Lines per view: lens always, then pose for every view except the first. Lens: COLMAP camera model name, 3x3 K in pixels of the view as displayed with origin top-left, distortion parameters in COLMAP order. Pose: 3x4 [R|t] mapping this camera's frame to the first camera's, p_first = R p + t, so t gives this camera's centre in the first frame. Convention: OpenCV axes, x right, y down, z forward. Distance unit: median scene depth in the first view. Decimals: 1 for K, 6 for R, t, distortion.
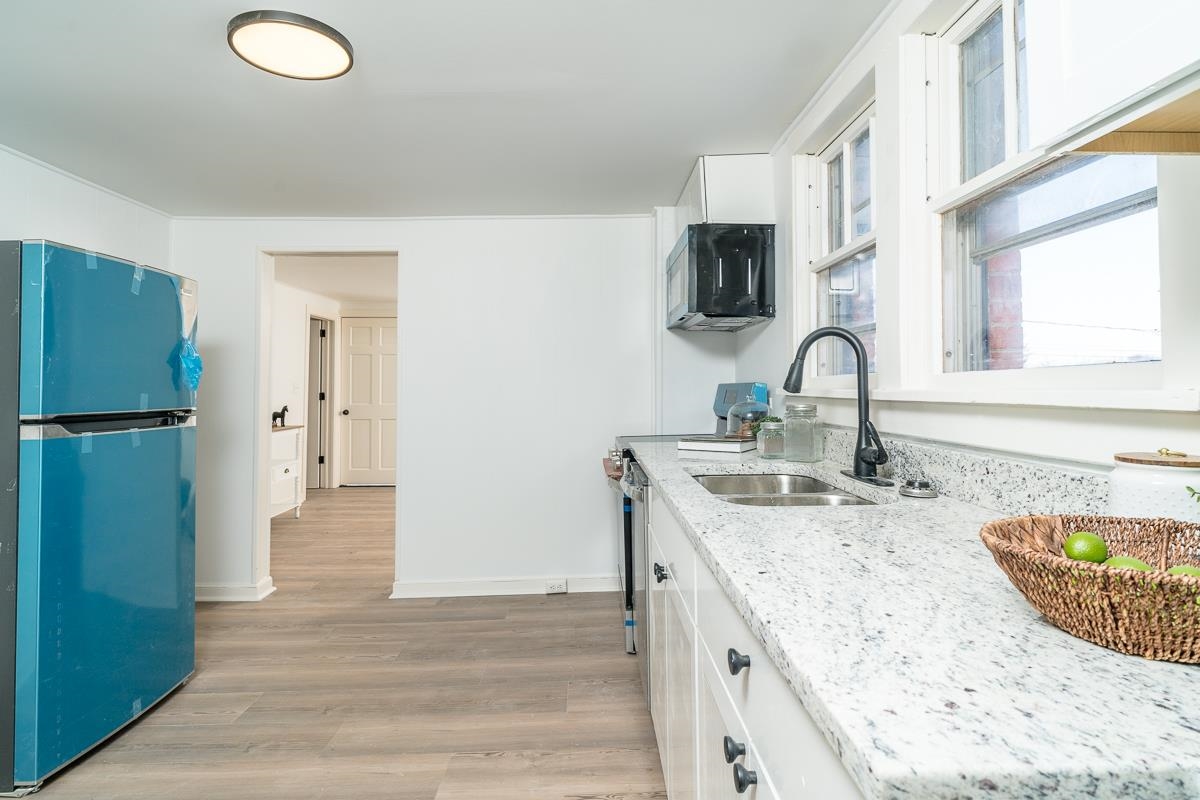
lens RADIAL K [[634.8, 0, 600.3], [0, 634.8, 387.2], [0, 0, 1]] dist [0.002332, 0.000515]
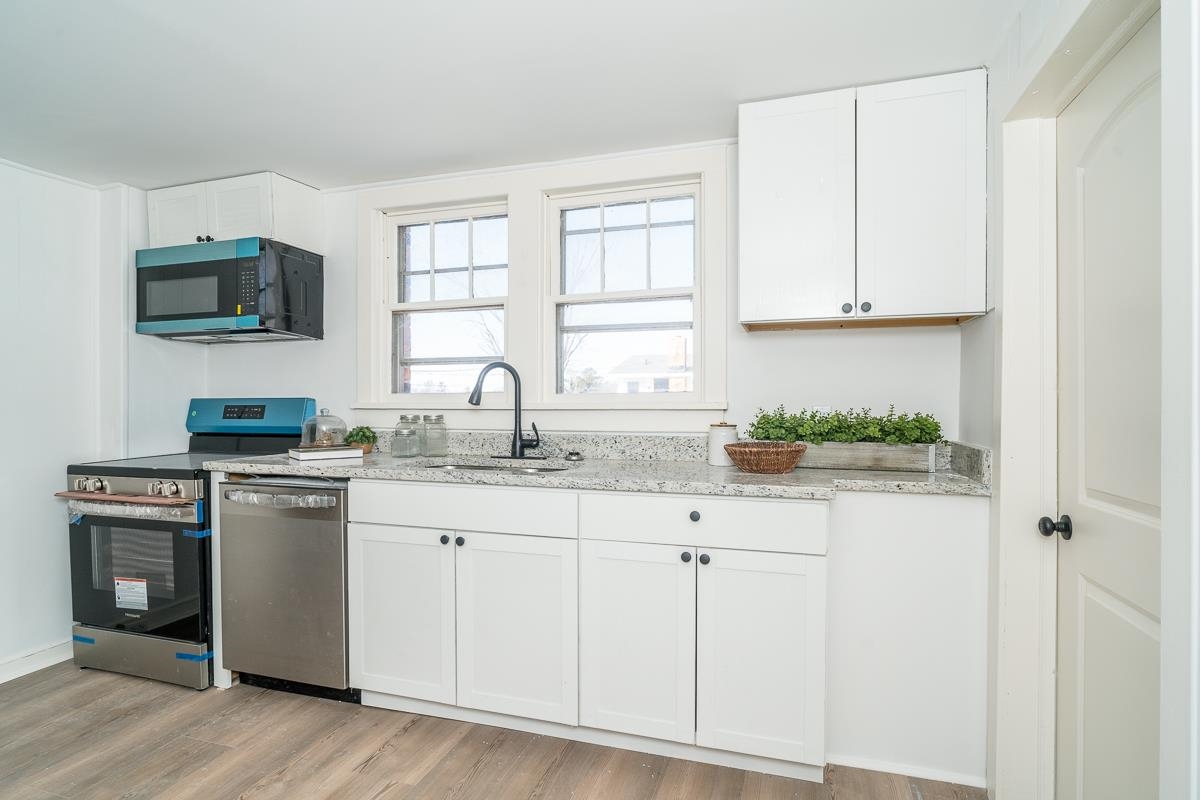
lens RADIAL K [[634.8, 0, 597.4], [0, 634.8, 409.1], [0, 0, 1]] dist [0.002332, 0.000515]
pose [[0.322481, 0.001915, 0.946574, -1.008945], [-0.004731, 0.999989, -0.000411, 0.015855], [-0.946564, -0.004346, 0.322487, 0.257890]]
